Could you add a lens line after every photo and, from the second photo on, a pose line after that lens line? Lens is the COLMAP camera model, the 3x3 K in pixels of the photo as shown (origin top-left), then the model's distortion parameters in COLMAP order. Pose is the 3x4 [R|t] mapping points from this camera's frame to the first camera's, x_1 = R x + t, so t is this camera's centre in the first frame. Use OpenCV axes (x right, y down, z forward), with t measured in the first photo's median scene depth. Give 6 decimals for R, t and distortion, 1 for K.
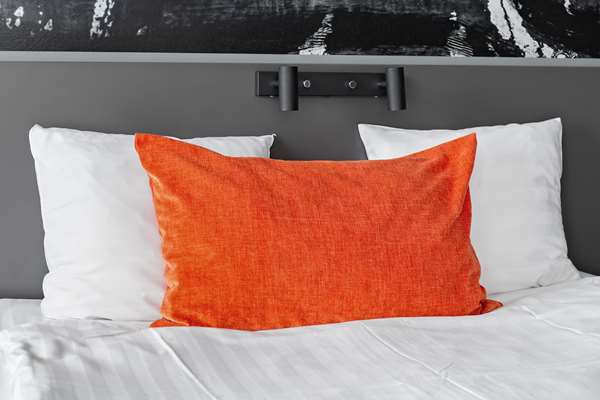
lens RADIAL K [[1028.0, 0, 300.4], [0, 1028.0, 199.8], [0, 0, 1]] dist [0.039910, 0.000000]
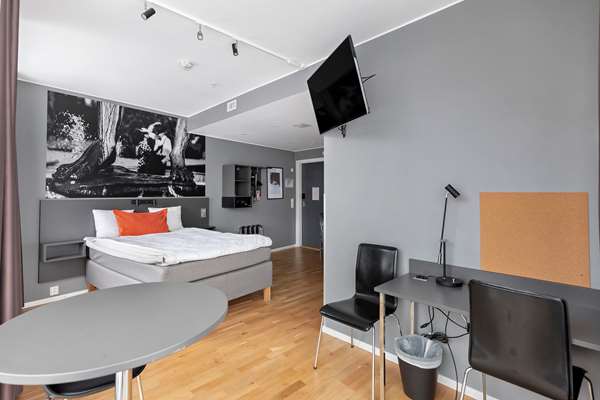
lens RADIAL K [[288.0, 0, 302.3], [0, 288.0, 196.4], [0, 0, 1]] dist [0.002230, -0.002058]
pose [[0.823559, -0.009093, 0.567158, -0.188917], [0.068357, 0.994176, -0.083321, 0.082751], [-0.563097, 0.107389, 0.819384, -1.161299]]
